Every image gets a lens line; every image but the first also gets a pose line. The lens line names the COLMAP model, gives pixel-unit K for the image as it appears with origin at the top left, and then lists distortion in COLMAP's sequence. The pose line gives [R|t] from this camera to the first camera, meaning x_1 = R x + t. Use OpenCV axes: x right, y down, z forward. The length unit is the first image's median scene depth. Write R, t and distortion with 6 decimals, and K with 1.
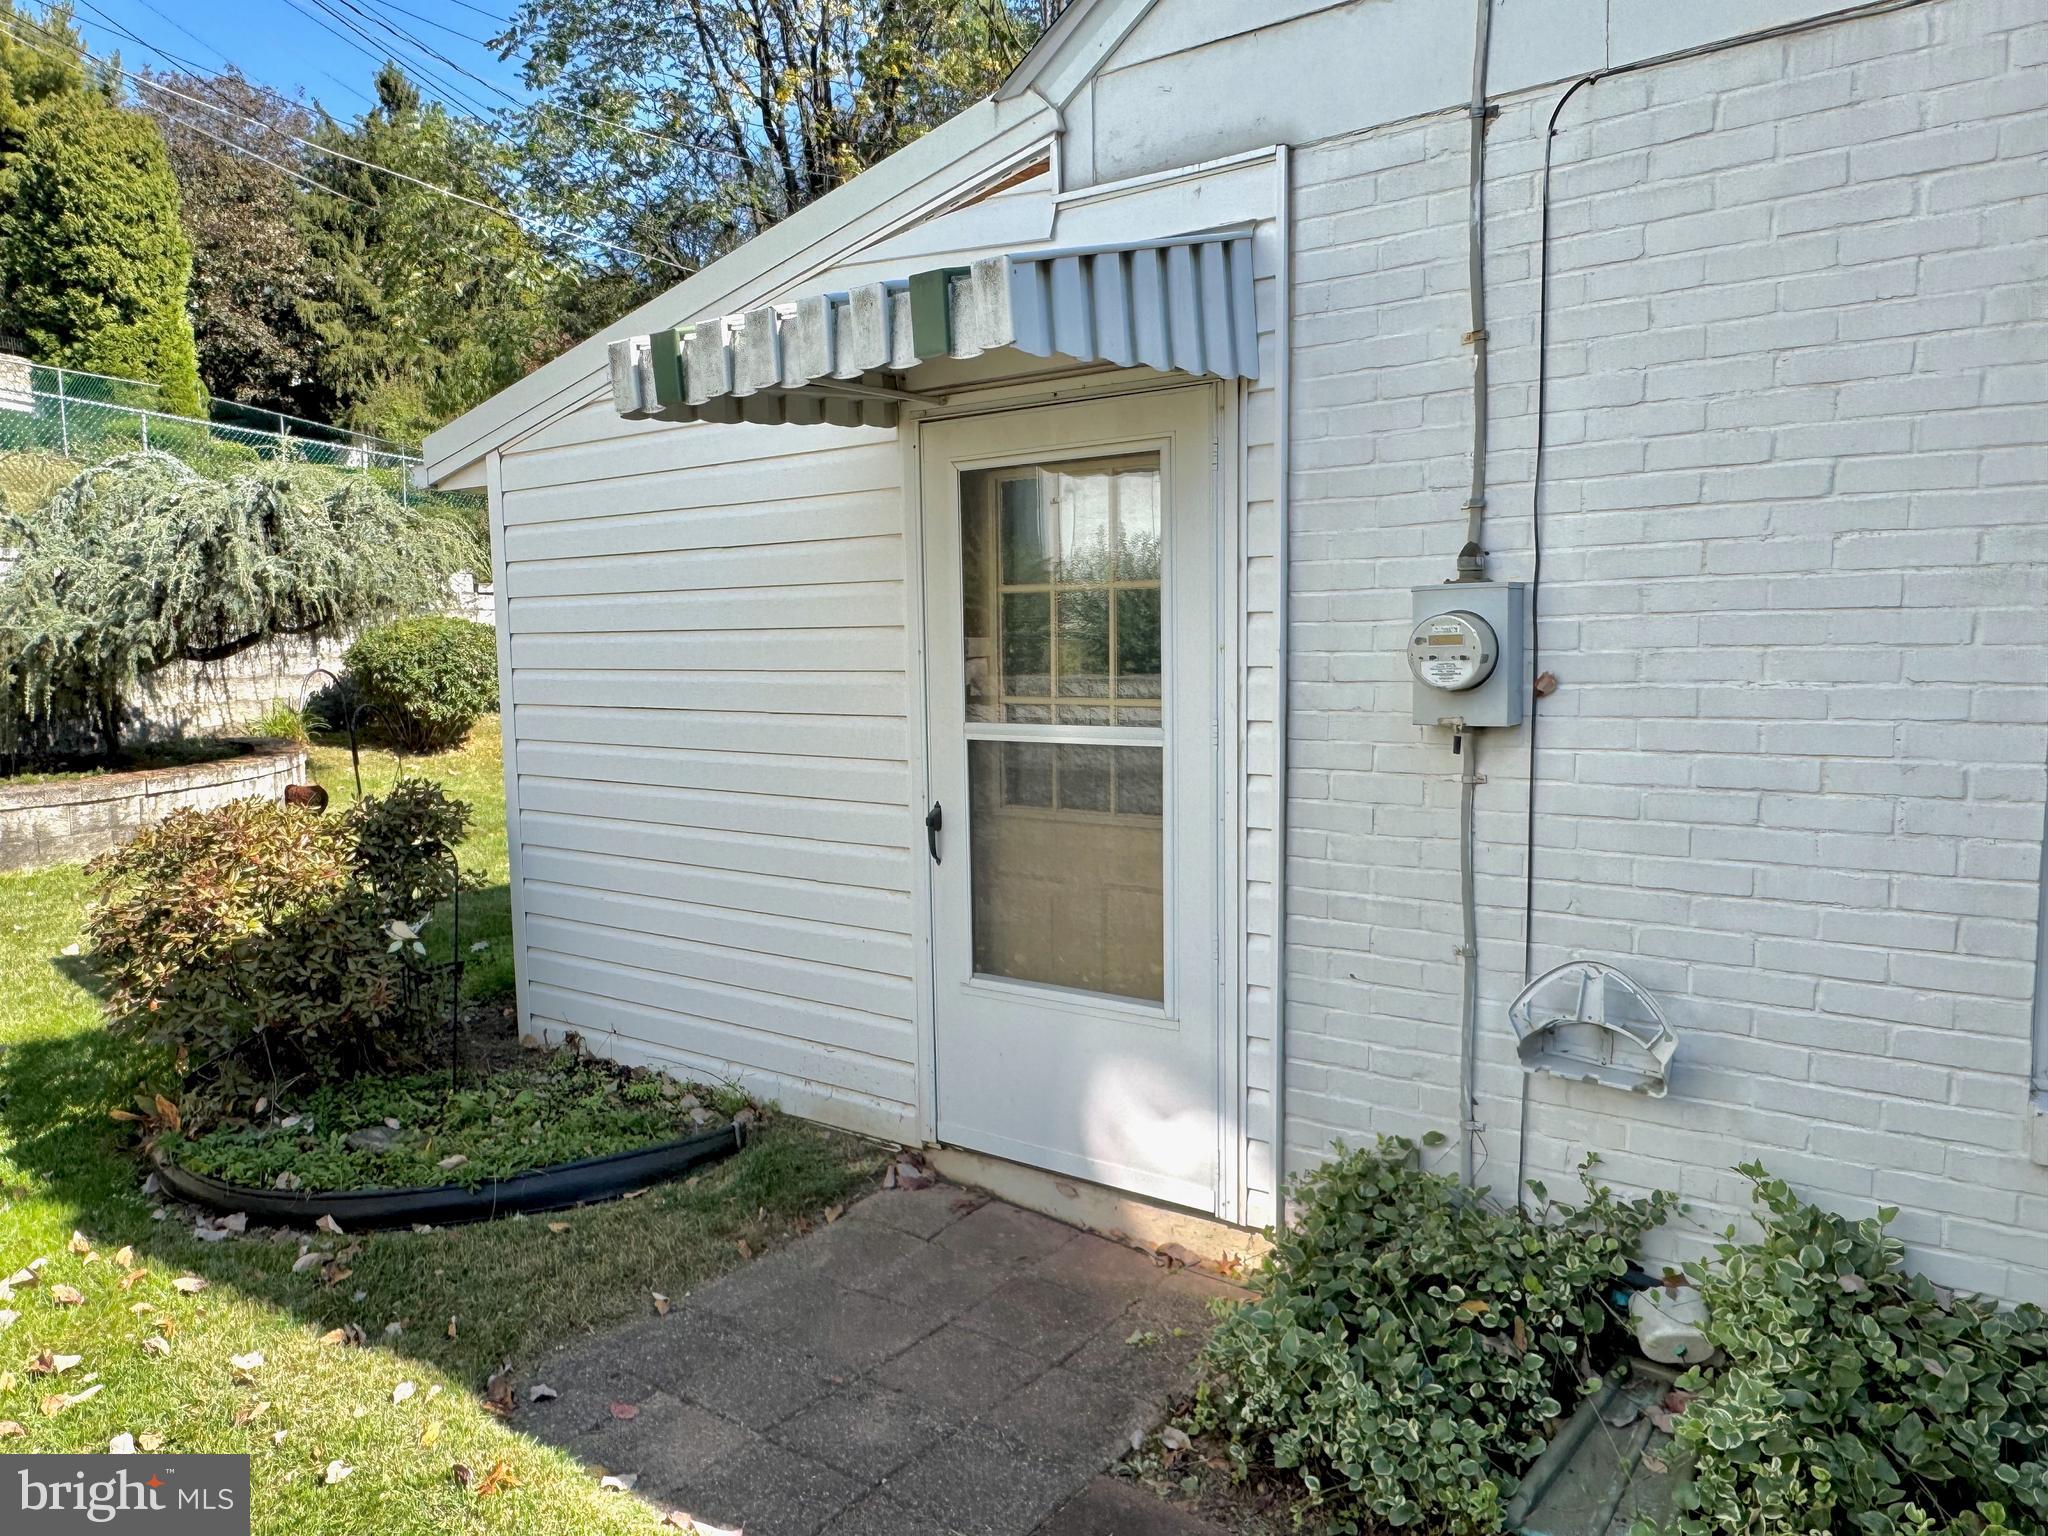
lens RADIAL K [[1388.5, 0, 1035.3], [0, 1388.5, 774.9], [0, 0, 1]] dist [0.008774, -0.011072]
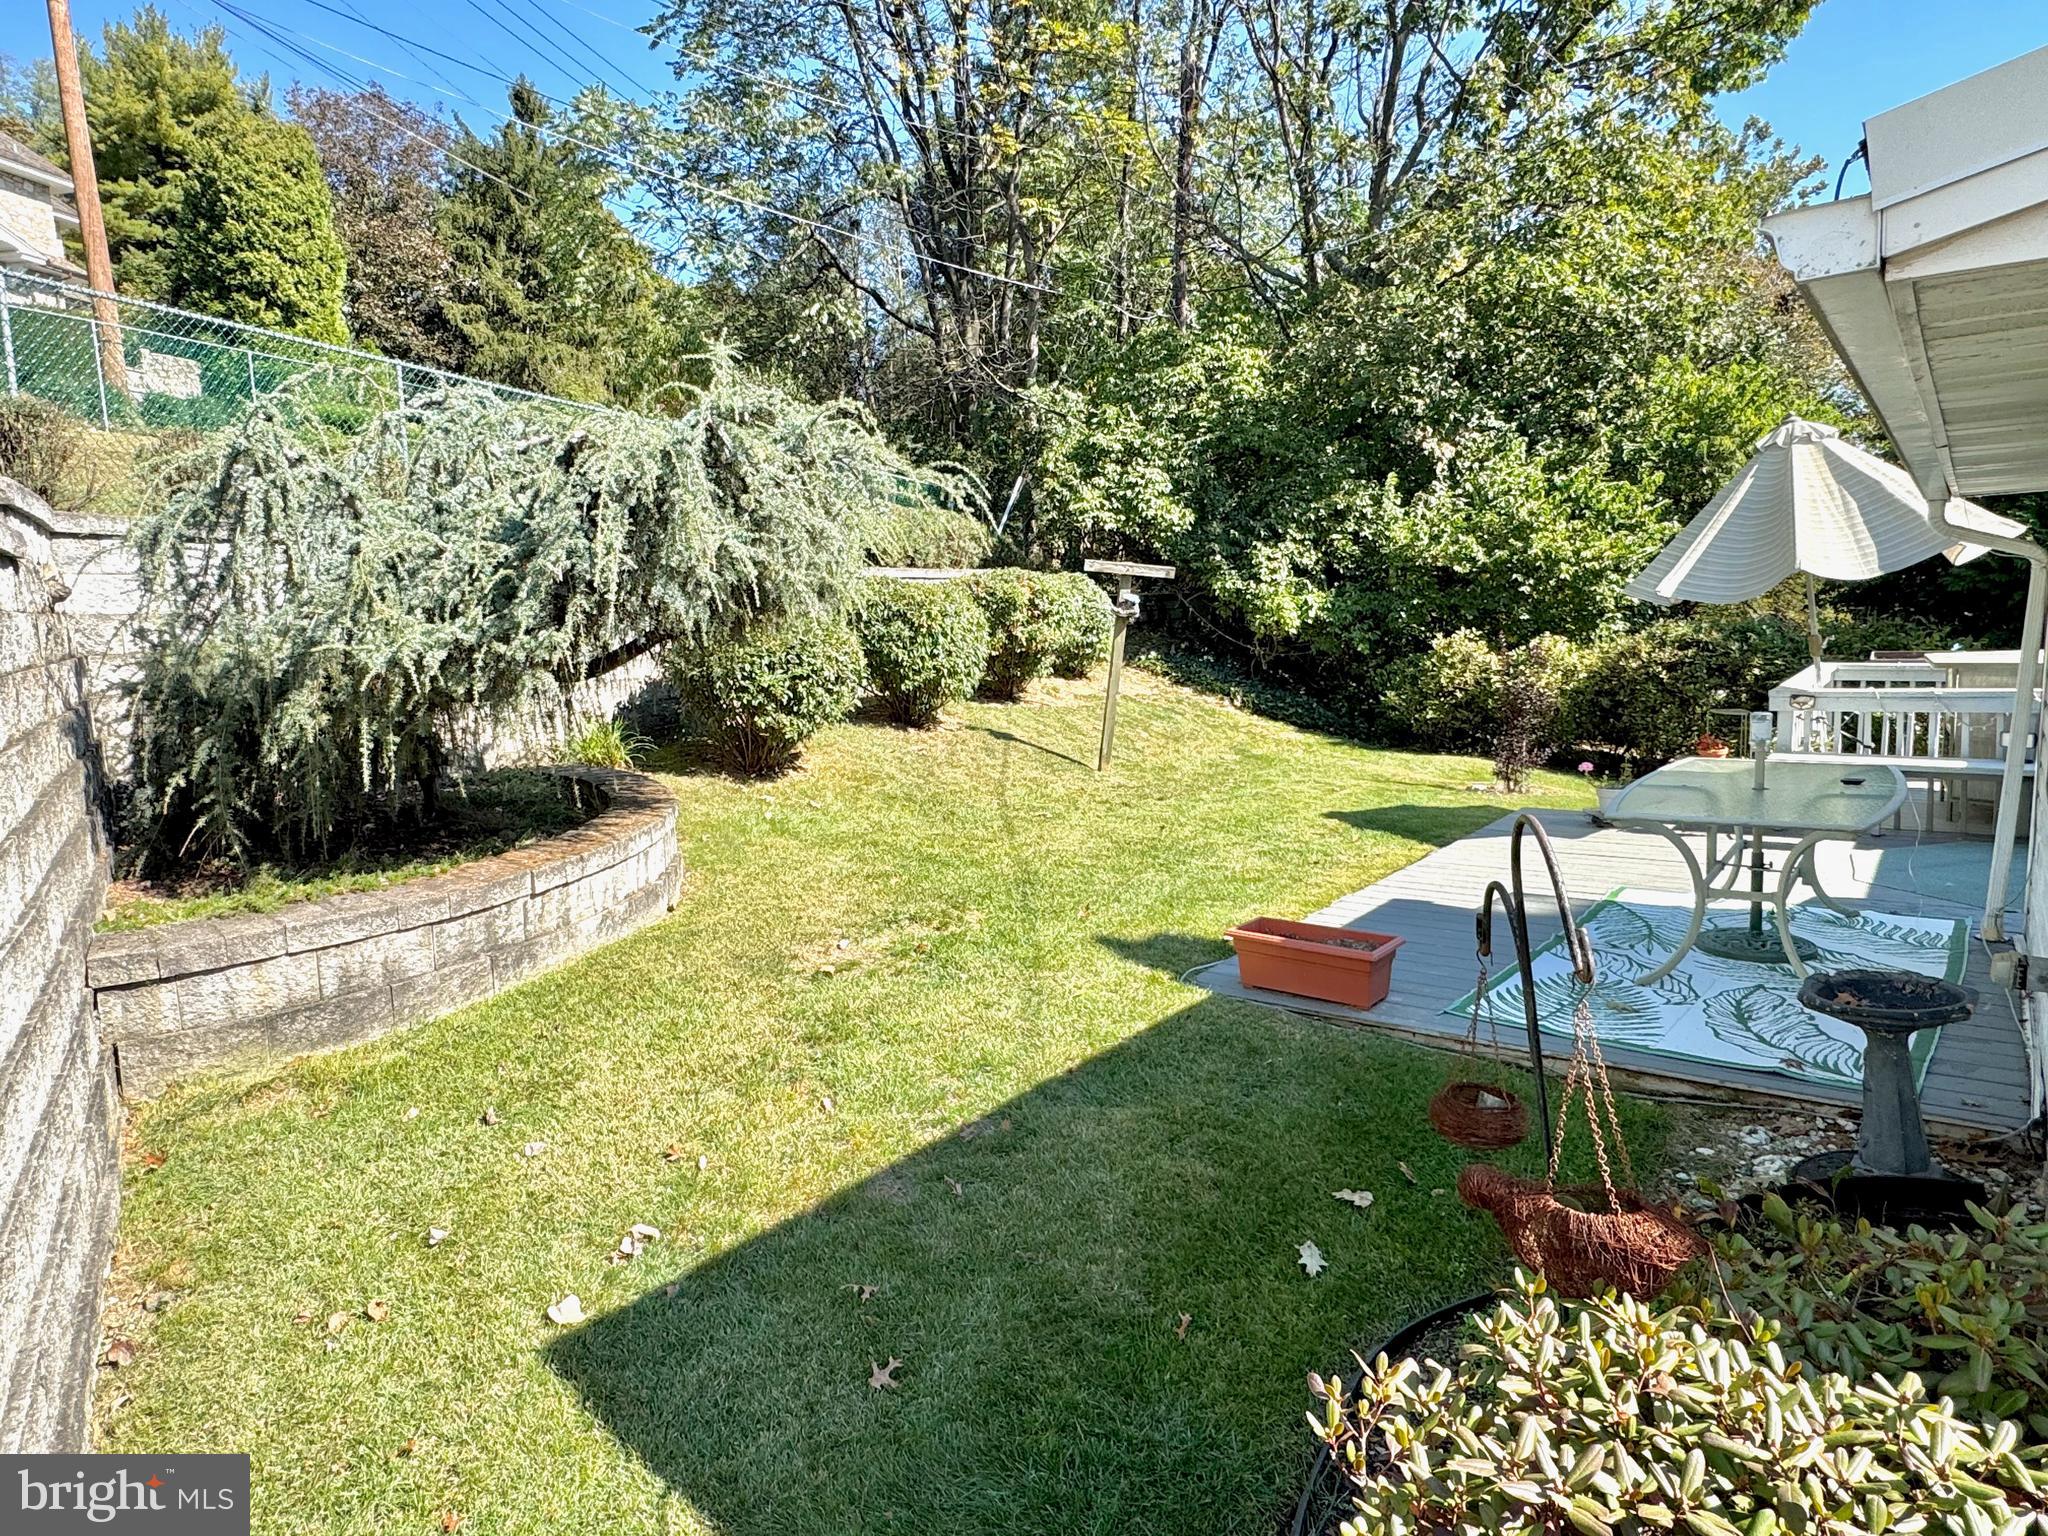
lens RADIAL K [[1167.3, 0, 1006.8], [0, 1167.3, 759.9], [0, 0, 1]] dist [0.003084, -0.004394]
pose [[0.999804, -0.012907, -0.015043, -0.099036], [0.013377, 0.999412, 0.031574, -0.015543], [0.014627, -0.031769, 0.999388, 0.110871]]
